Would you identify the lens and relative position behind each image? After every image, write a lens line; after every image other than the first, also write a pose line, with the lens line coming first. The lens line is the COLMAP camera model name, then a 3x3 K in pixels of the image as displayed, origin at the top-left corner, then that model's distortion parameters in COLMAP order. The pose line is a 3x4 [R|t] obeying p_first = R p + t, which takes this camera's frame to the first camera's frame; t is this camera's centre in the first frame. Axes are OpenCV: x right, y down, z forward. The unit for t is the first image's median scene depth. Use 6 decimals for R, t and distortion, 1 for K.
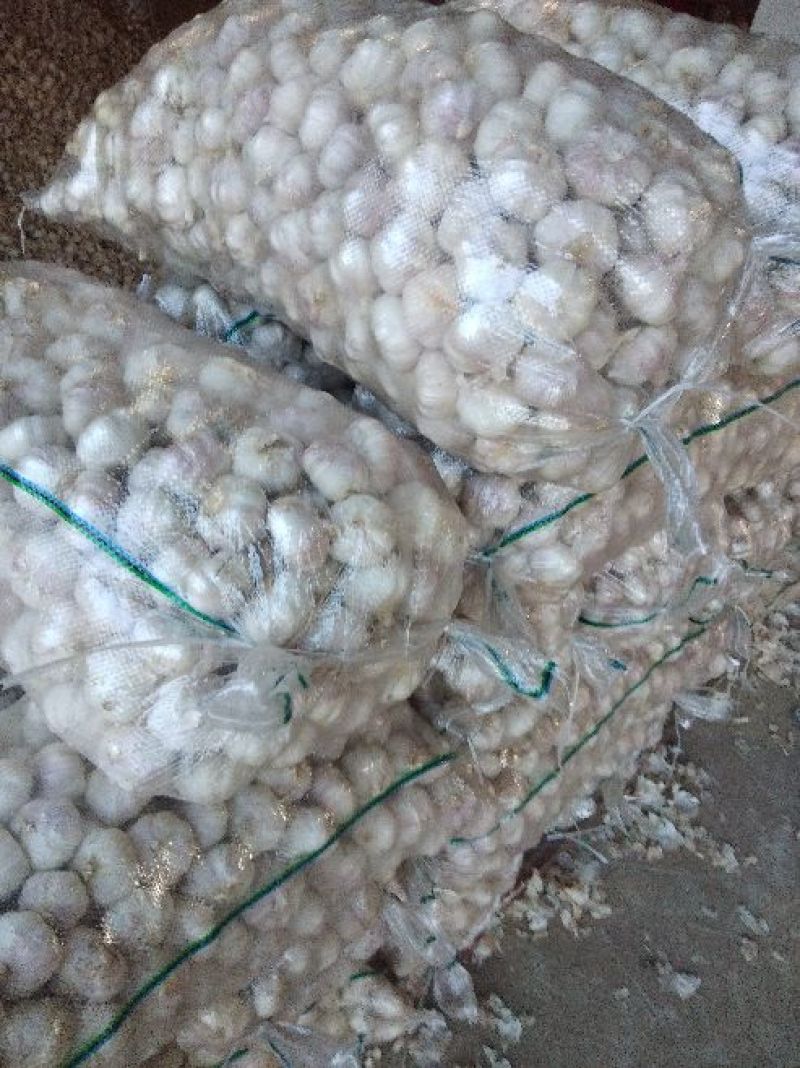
lens RADIAL K [[796.4, 0, 400.0], [0, 796.4, 534.0], [0, 0, 1]] dist [-0.001633, -0.066588]
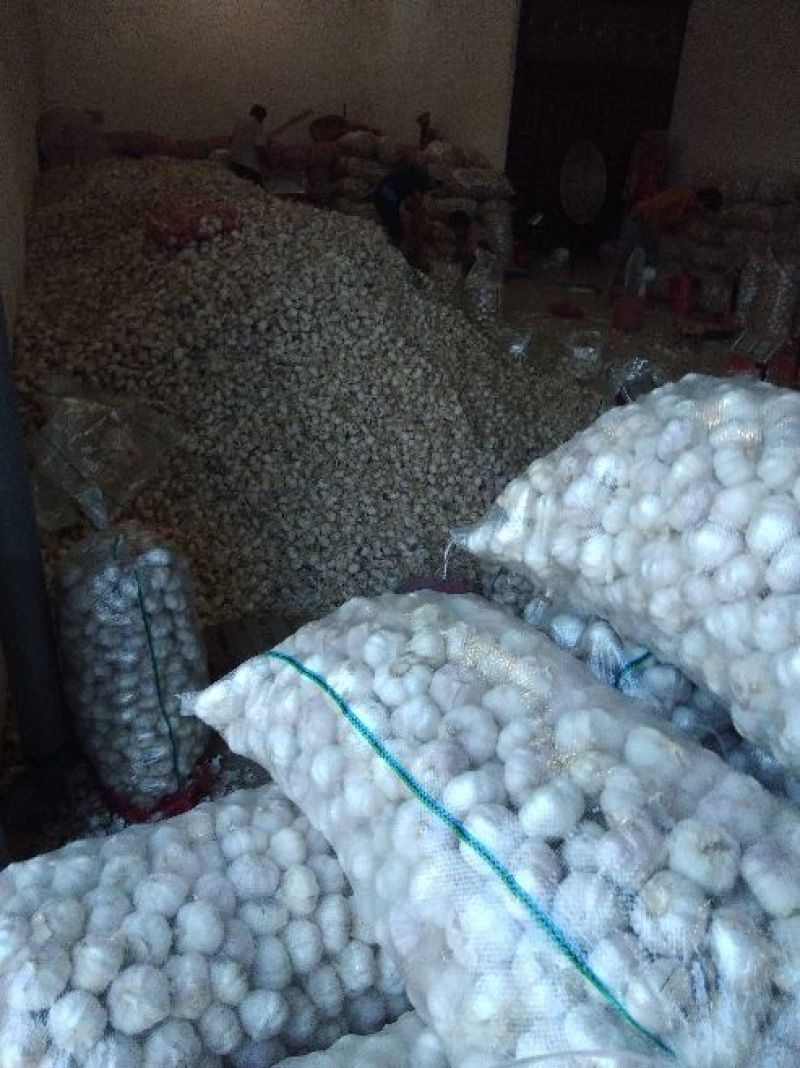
lens RADIAL K [[796.4, 0, 400.0], [0, 796.4, 534.0], [0, 0, 1]] dist [-0.001633, -0.066588]
pose [[0.927201, 0.057480, -0.370128, -0.153350], [-0.167840, 0.947155, -0.273362, -0.123675], [0.334855, 0.315584, 0.887851, -0.116608]]
